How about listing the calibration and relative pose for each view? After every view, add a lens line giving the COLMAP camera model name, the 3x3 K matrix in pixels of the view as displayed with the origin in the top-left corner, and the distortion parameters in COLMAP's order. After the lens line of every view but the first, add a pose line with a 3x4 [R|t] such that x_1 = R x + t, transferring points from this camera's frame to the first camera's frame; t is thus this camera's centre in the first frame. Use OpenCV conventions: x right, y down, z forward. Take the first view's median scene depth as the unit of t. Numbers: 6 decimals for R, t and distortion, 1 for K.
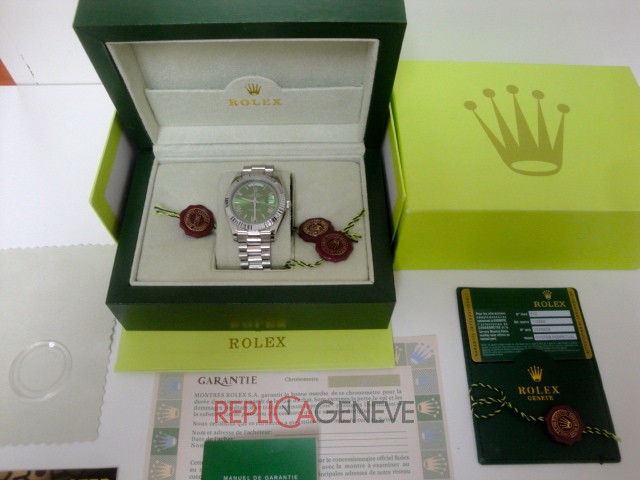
lens RADIAL K [[520.5, 0, 321.3], [0, 520.5, 242.1], [0, 0, 1]] dist [-0.139216, 0.083863]
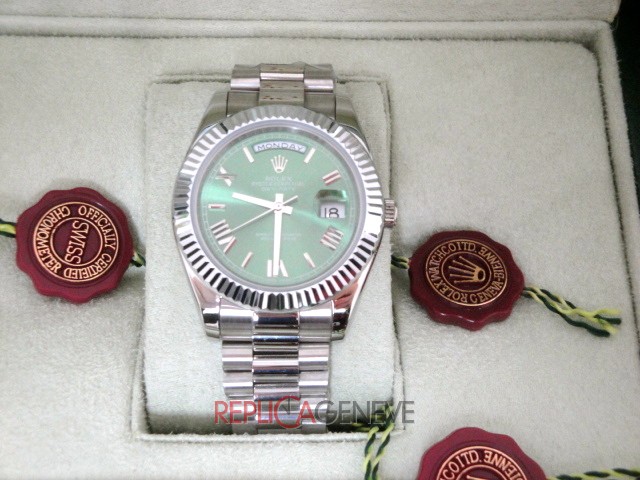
lens RADIAL K [[986.9, 0, 325.8], [0, 986.9, 235.2], [0, 0, 1]] dist [0.145287, 0.000000]
pose [[0.999700, 0.011928, 0.021403, -0.107978], [-0.015071, 0.988065, 0.153301, -0.141474], [-0.019319, -0.153577, 0.987948, 0.425111]]
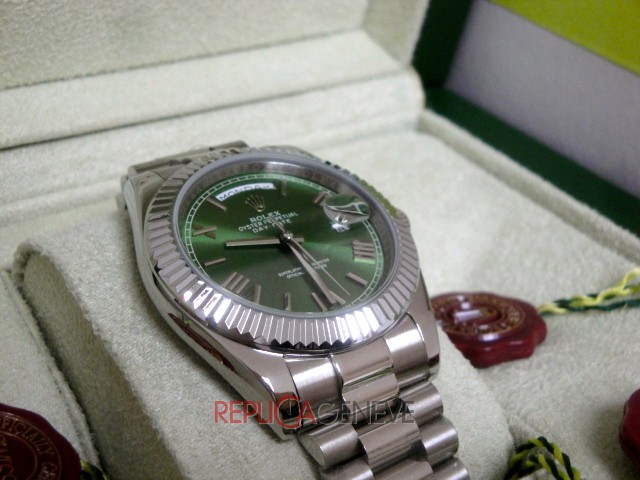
lens RADIAL K [[986.9, 0, 317.3], [0, 986.9, 246.9], [0, 0, 1]] dist [0.145287, 0.000000]
pose [[0.826171, -0.251382, 0.504231, -0.316924], [0.429881, 0.859755, -0.275725, 0.045462], [-0.364203, 0.444555, 0.818369, 0.618718]]
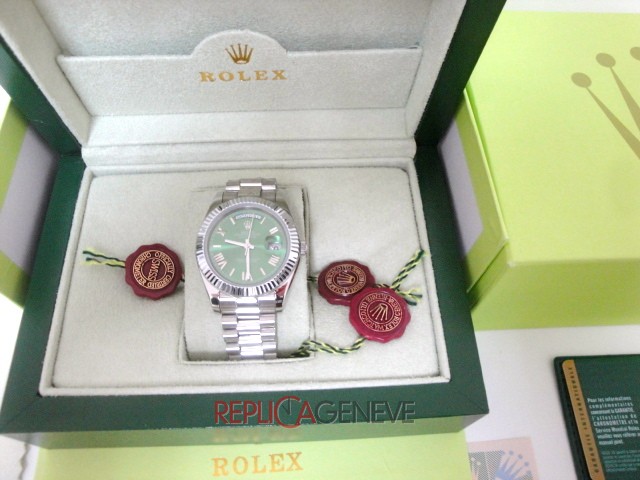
lens RADIAL K [[520.5, 0, 322.3], [0, 520.5, 238.4], [0, 0, 1]] dist [-0.139216, 0.083863]
pose [[0.999312, -0.018912, 0.031912, -0.058475], [0.017405, 0.998750, 0.046850, -0.107649], [-0.032758, -0.046262, 0.998392, 0.387343]]
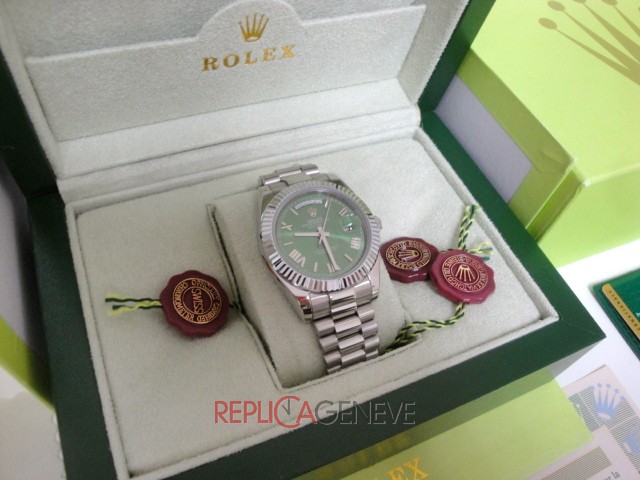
lens RADIAL K [[520.5, 0, 320.2], [0, 520.5, 239.4], [0, 0, 1]] dist [-0.139216, 0.083863]
pose [[0.919670, -0.248759, 0.303853, -0.272036], [0.263096, 0.964748, -0.006492, -0.066850], [-0.291526, 0.085913, 0.952697, 0.492055]]
